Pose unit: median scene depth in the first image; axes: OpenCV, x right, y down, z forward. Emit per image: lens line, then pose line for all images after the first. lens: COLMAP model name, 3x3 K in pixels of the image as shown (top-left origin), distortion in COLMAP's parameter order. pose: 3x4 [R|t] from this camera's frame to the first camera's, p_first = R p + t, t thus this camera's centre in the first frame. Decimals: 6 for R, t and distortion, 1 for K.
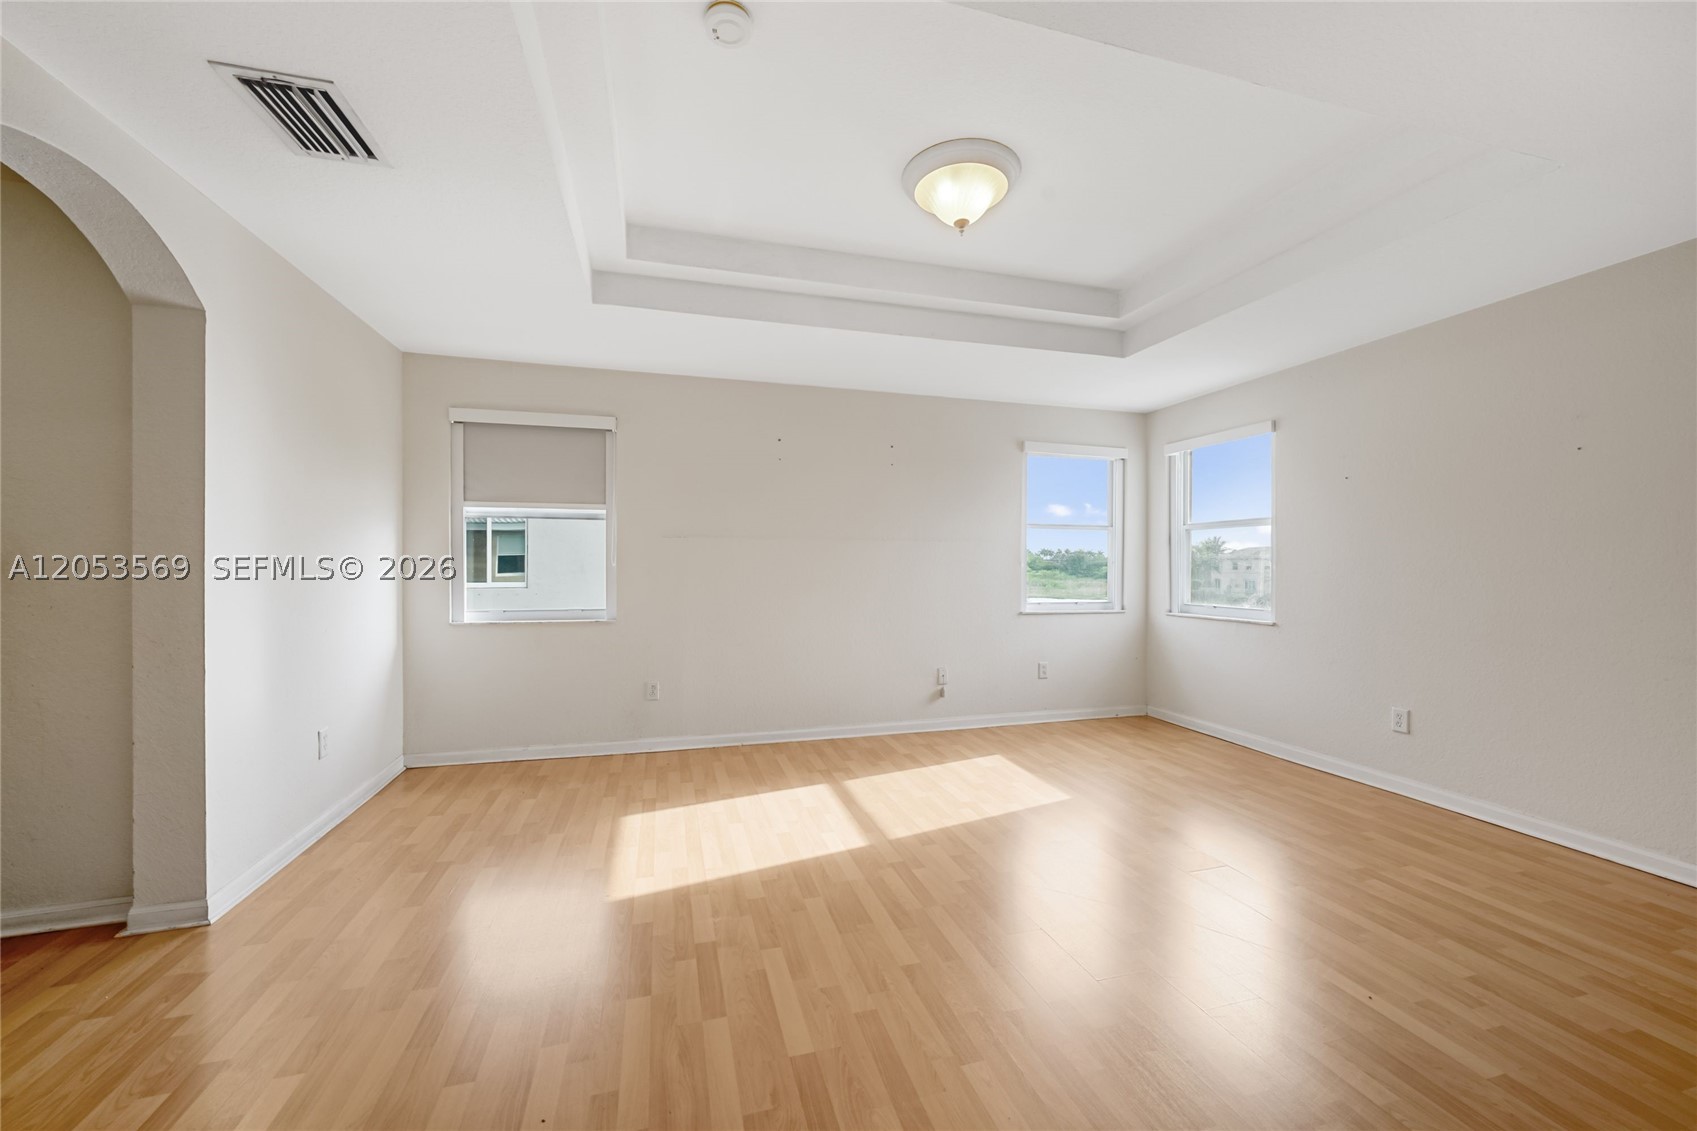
lens RADIAL K [[647.5, 0, 851.4], [0, 647.5, 569.6], [0, 0, 1]] dist [-0.014739, 0.001014]
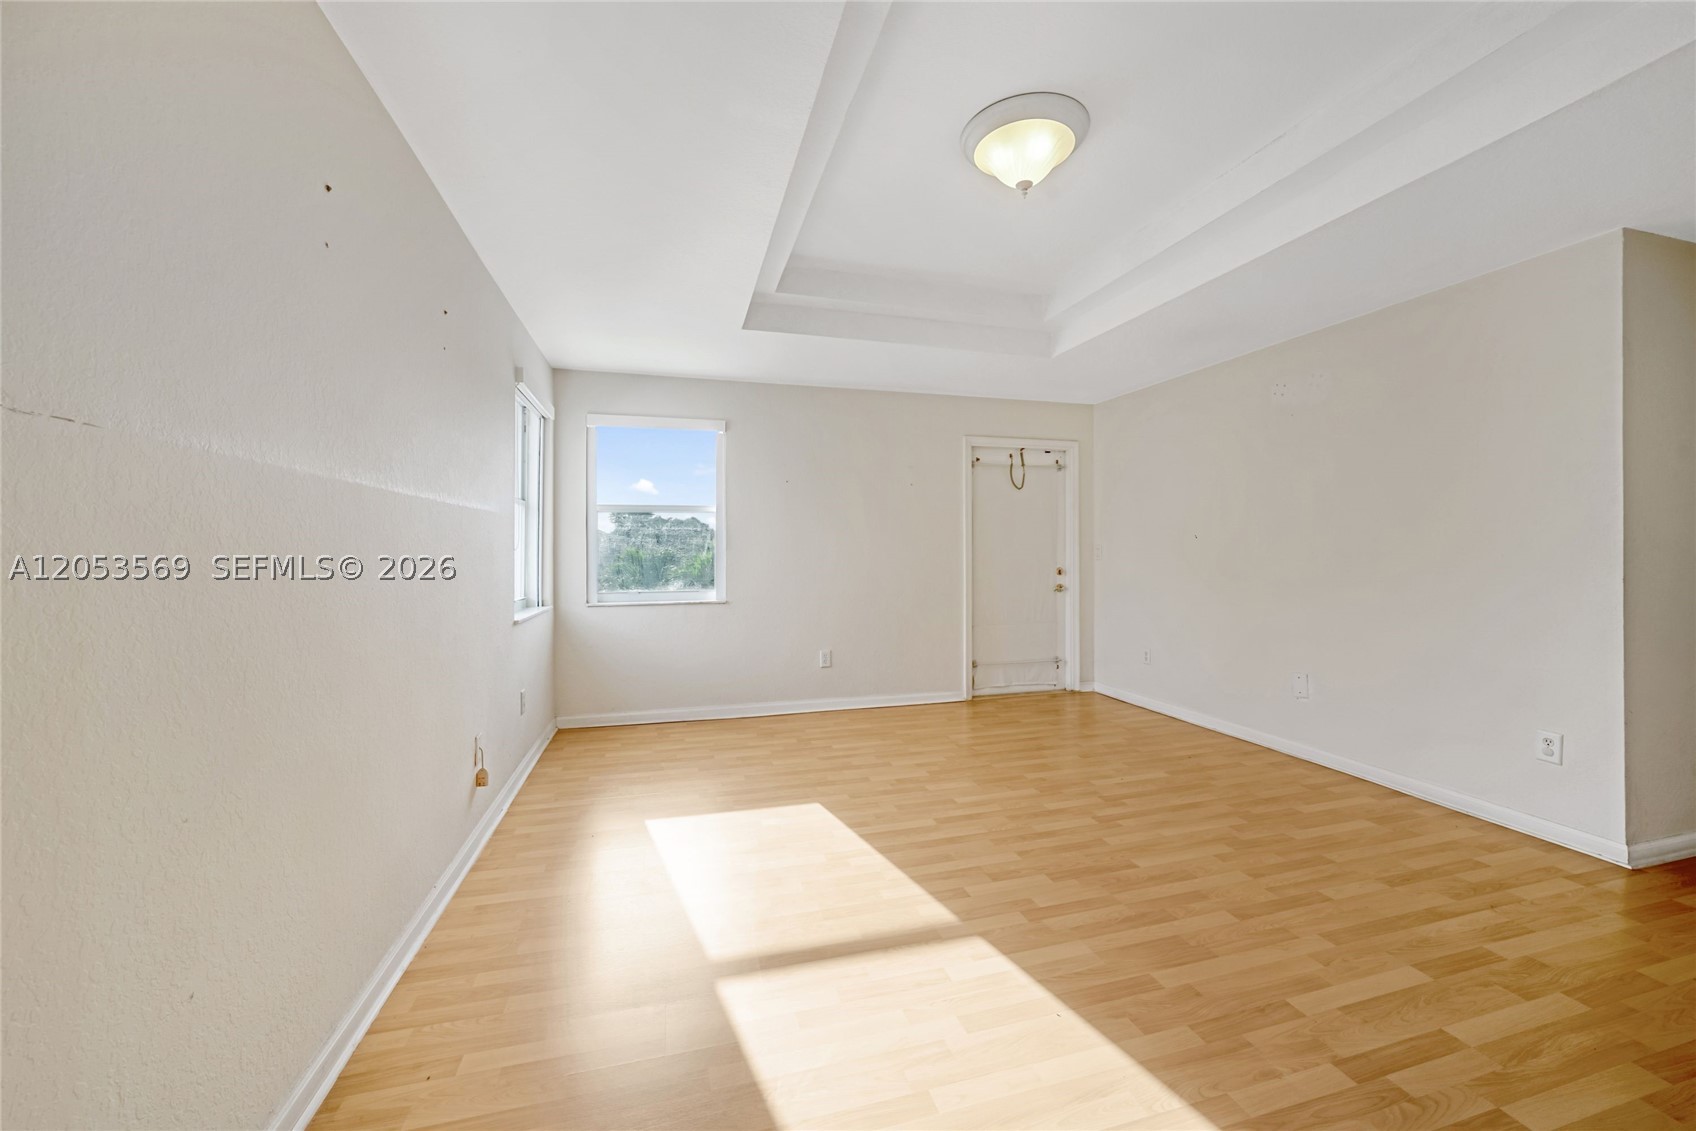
lens RADIAL K [[647.2, 0, 851.2], [0, 647.2, 533.6], [0, 0, 1]] dist [-0.014739, 0.001014]
pose [[0.011259, 0.022297, 0.999688, -0.666826], [0.010020, 0.999699, -0.022410, -0.009474], [-0.999886, 0.010269, 0.011032, 1.070627]]
